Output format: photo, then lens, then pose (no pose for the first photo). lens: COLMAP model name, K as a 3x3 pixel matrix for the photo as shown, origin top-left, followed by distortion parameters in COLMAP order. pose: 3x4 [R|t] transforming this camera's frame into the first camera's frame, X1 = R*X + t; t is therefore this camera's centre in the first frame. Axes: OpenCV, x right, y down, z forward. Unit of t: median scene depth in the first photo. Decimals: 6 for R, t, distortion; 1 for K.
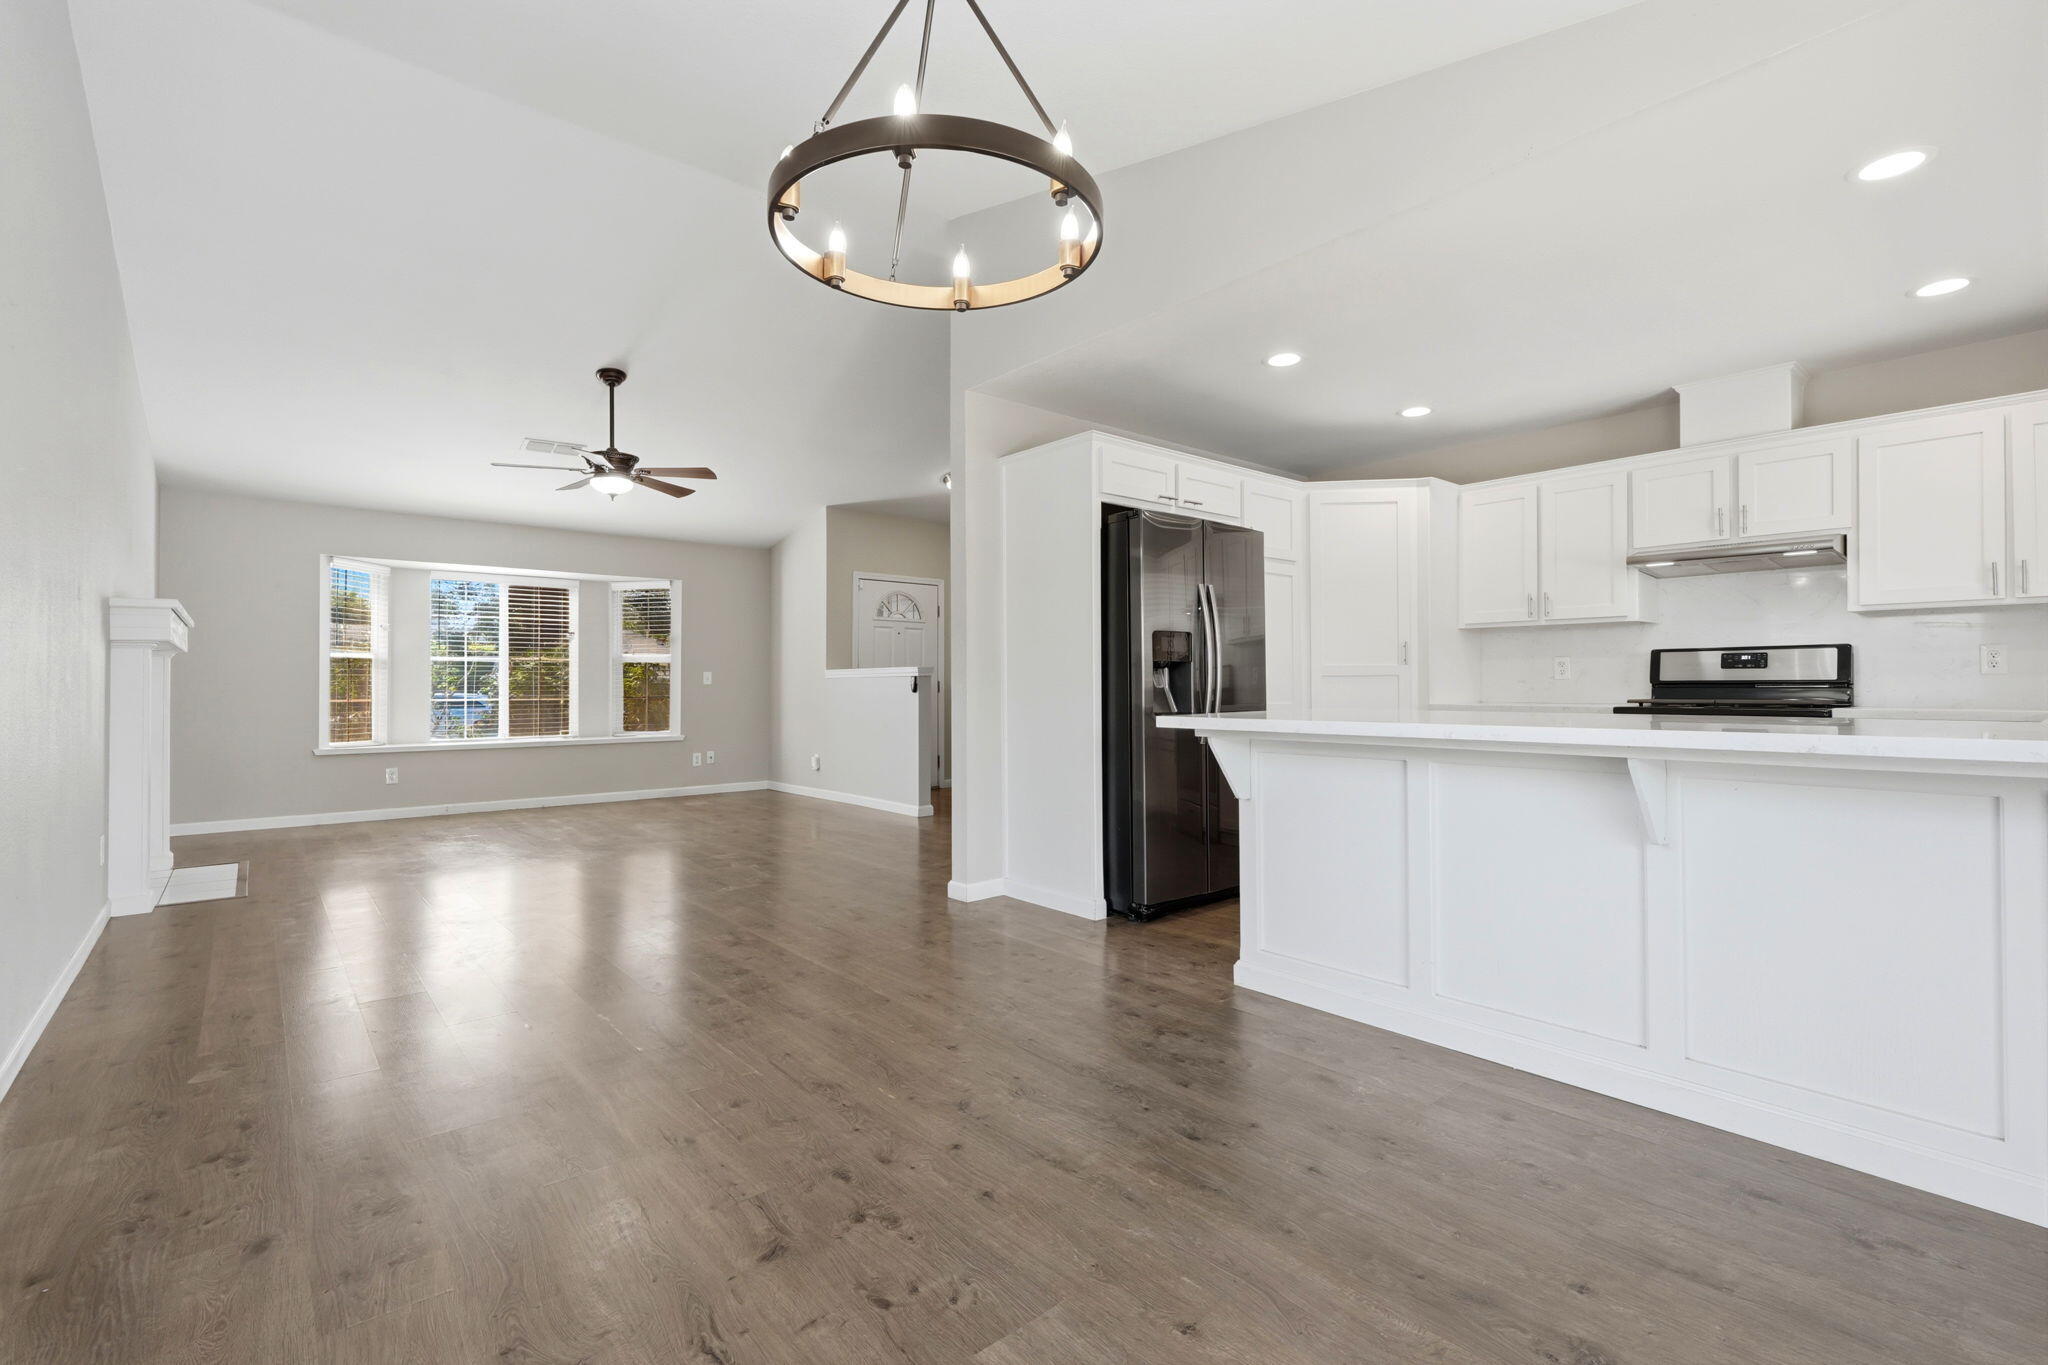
lens RADIAL K [[916.3, 0, 1025.3], [0, 916.3, 675.9], [0, 0, 1]] dist [0.000313, 0.000444]
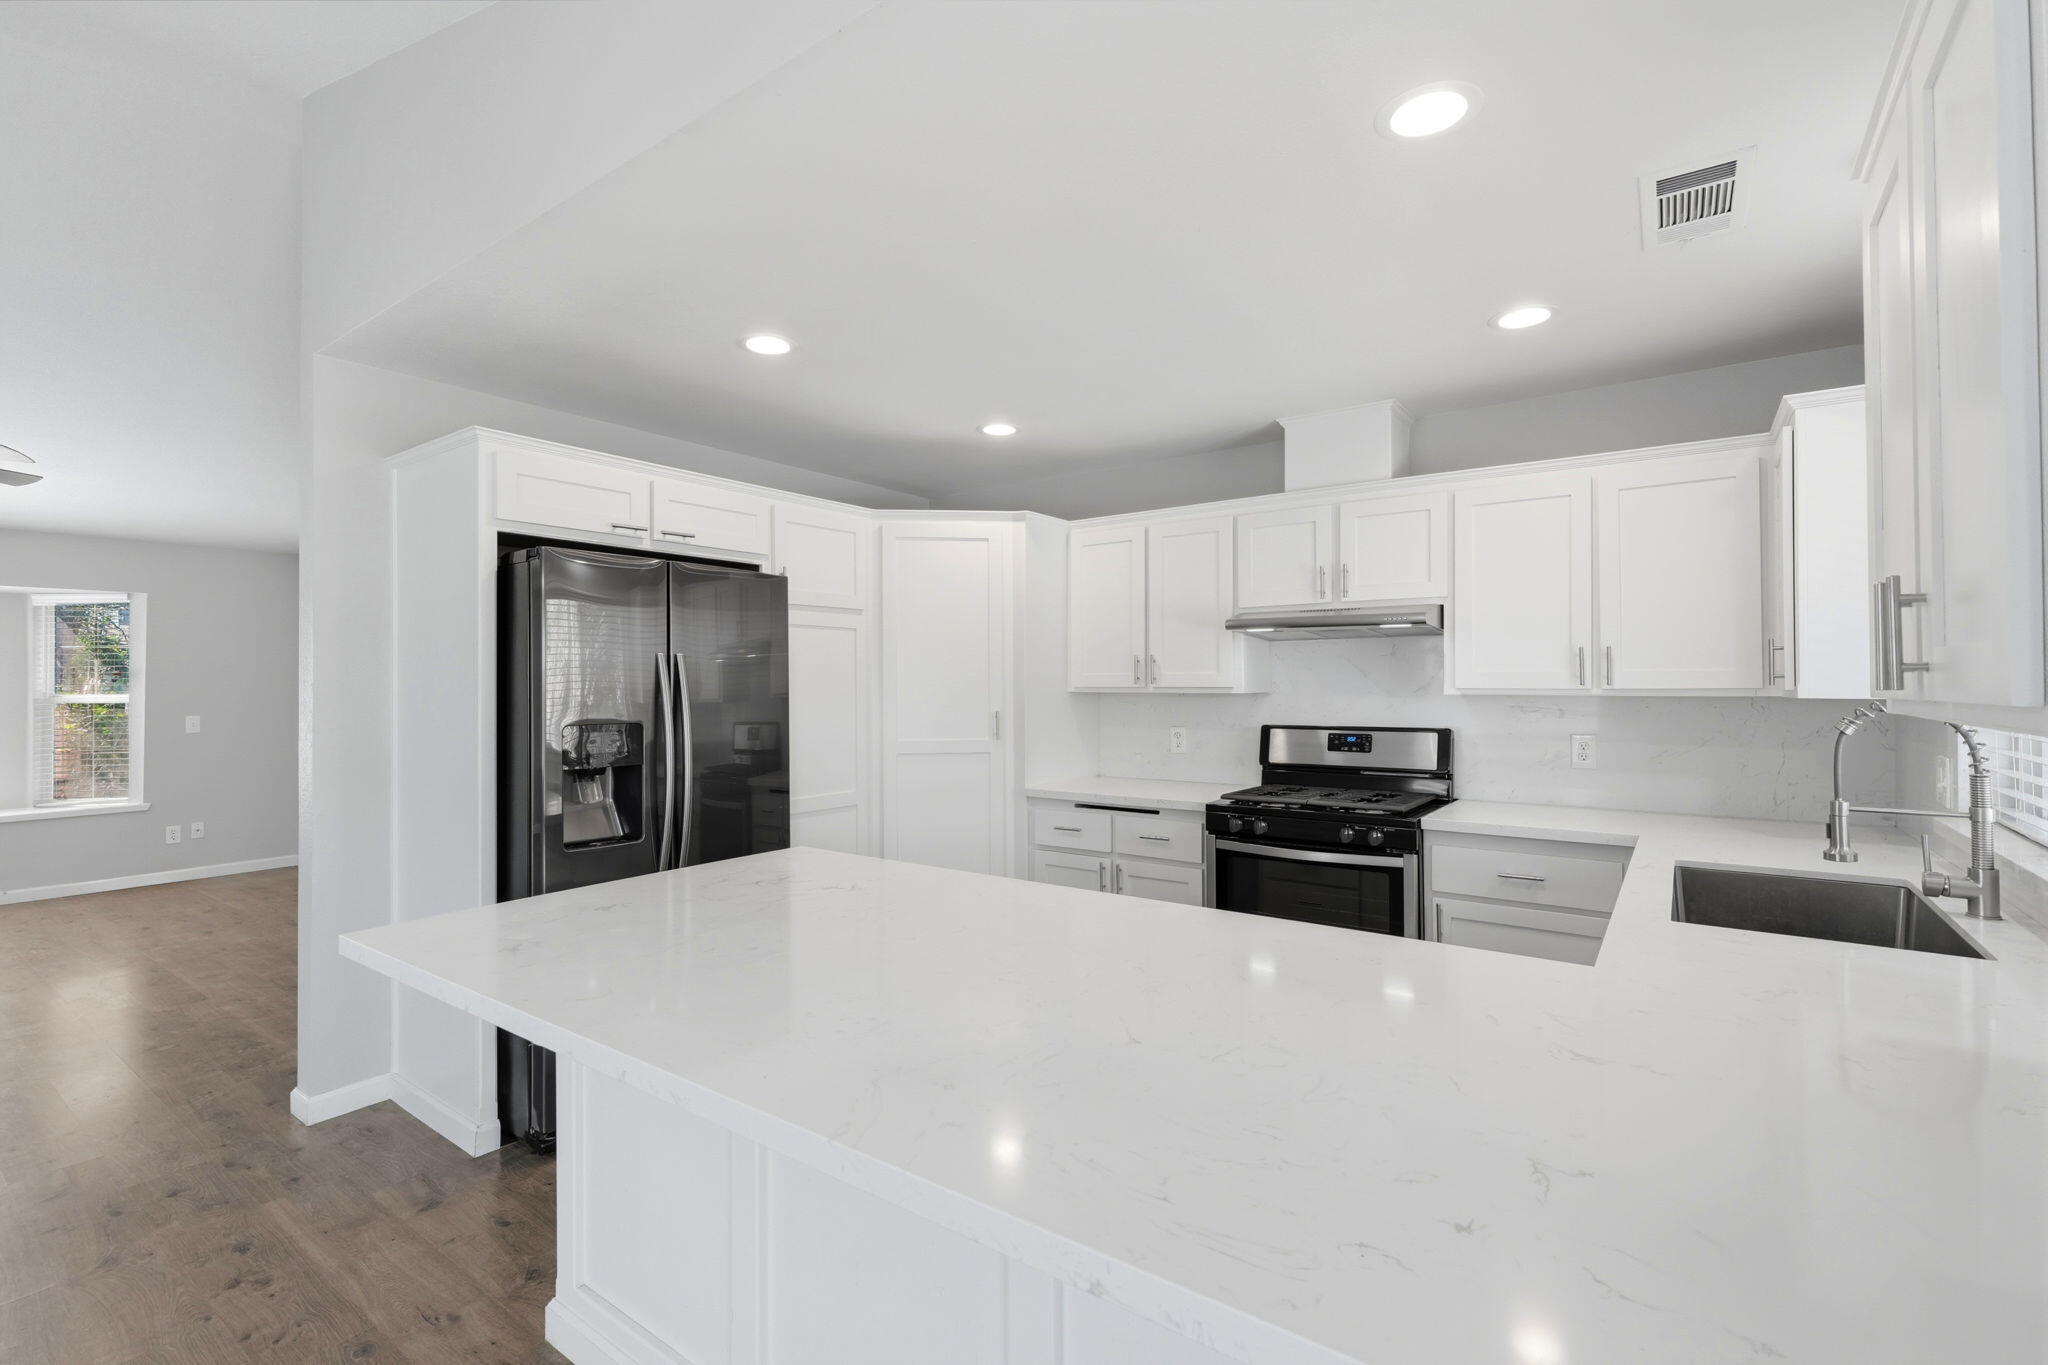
lens RADIAL K [[916.3, 0, 1025.4], [0, 916.3, 678.6], [0, 0, 1]] dist [0.000313, 0.000444]
pose [[0.971936, 0.001074, 0.235244, 0.285344], [-0.001472, 0.999998, 0.001516, -0.077977], [-0.235241, -0.001820, 0.971935, 0.235218]]
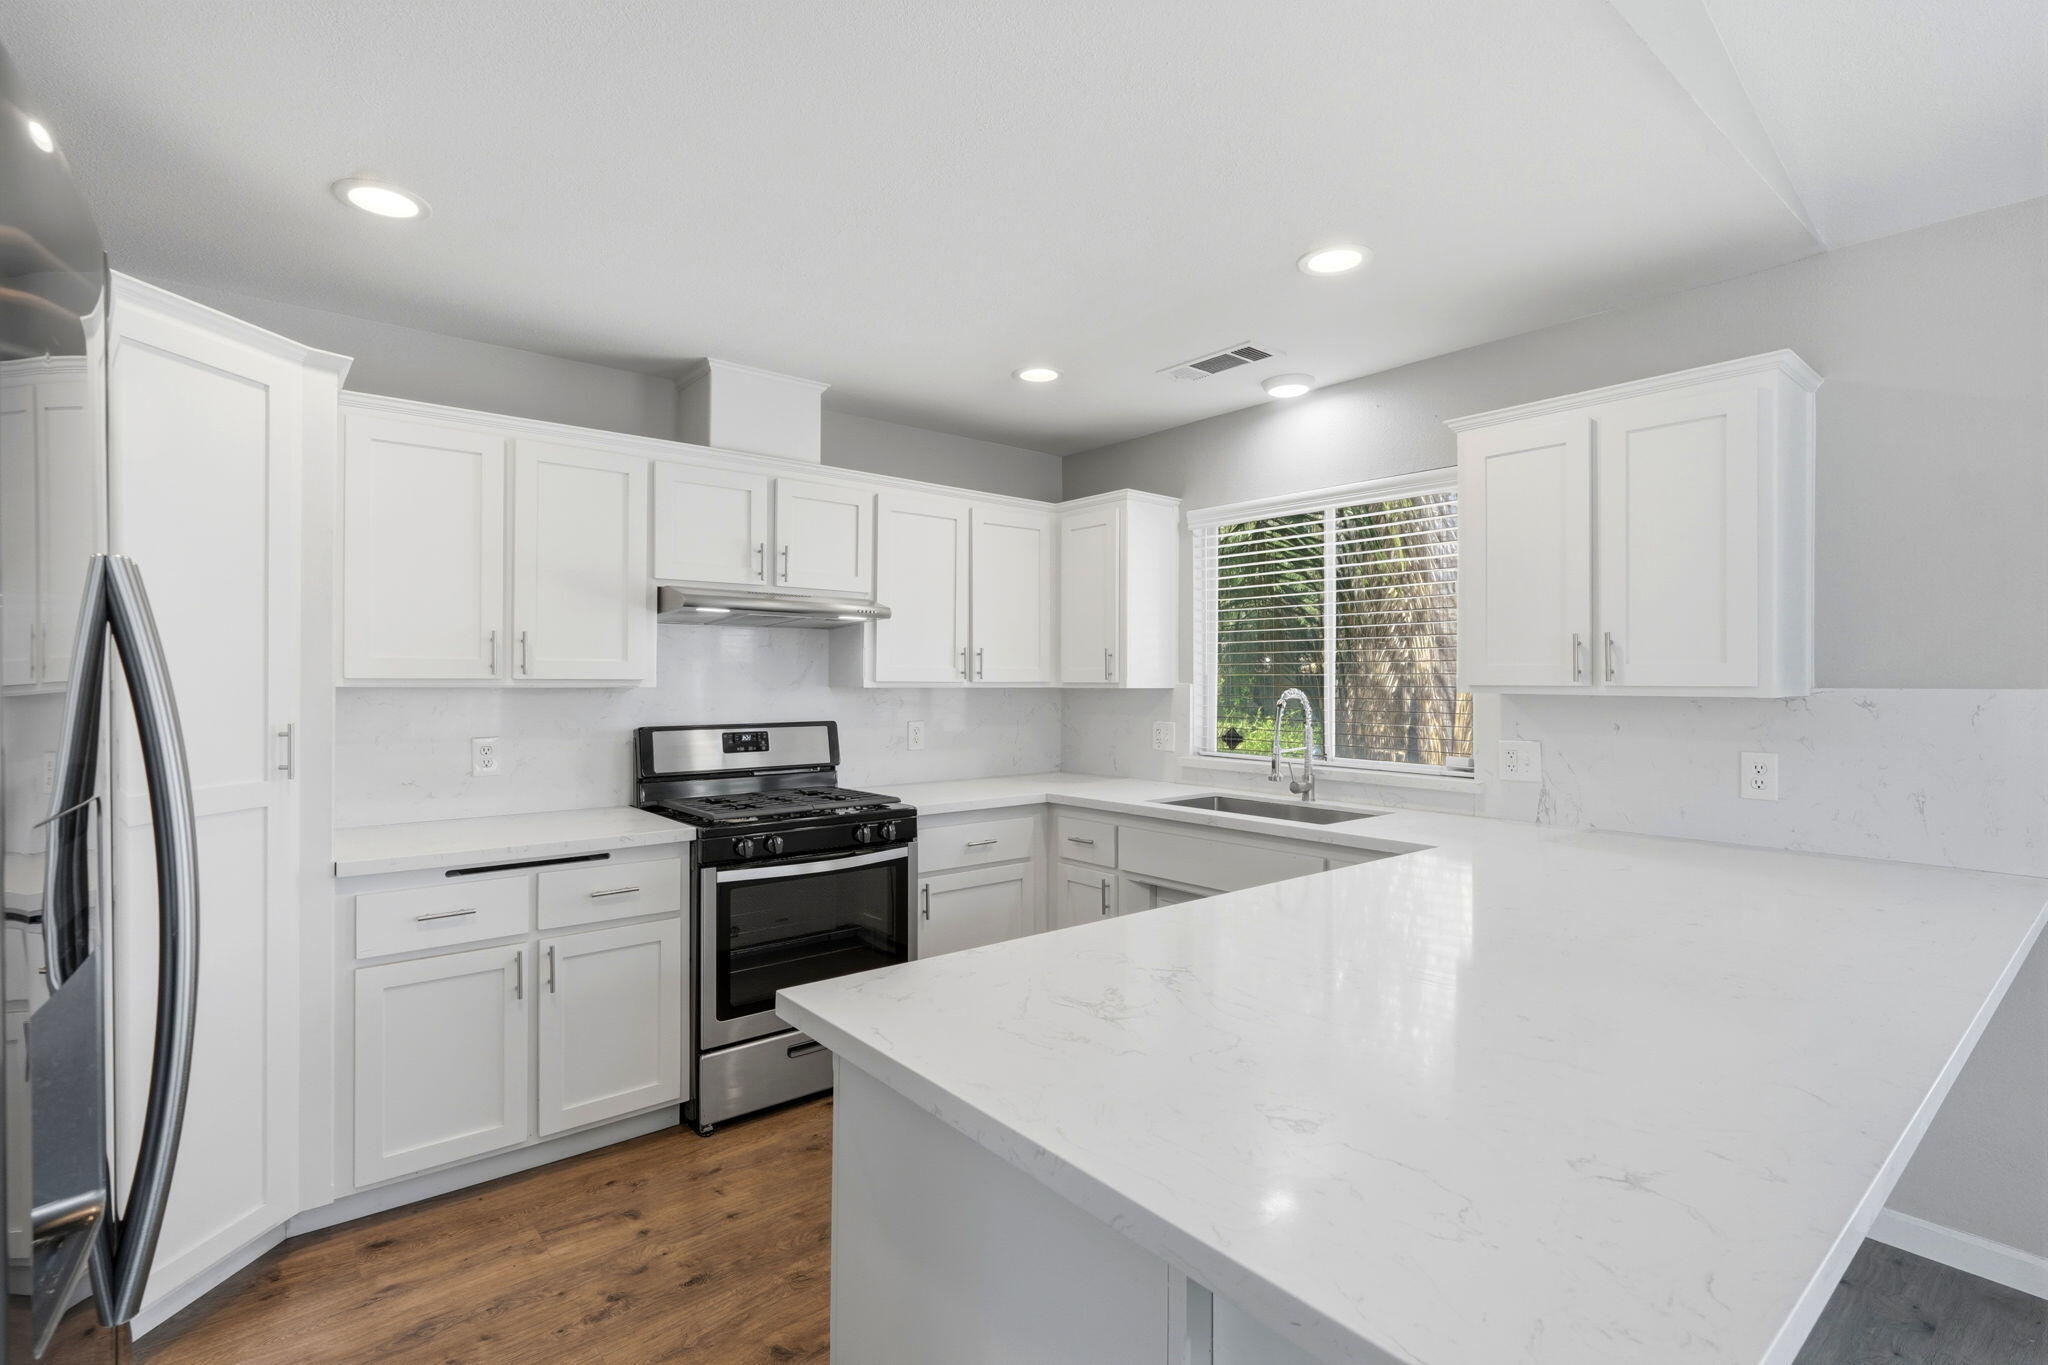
lens RADIAL K [[960.8, 0, 1020.5], [0, 960.8, 679.5], [0, 0, 1]] dist [-0.002631, -0.000093]
pose [[0.021009, 0.003108, 0.999774, -0.023570], [-0.013585, 0.999904, -0.002823, -0.070570], [-0.999687, -0.013523, 0.021049, 0.751803]]
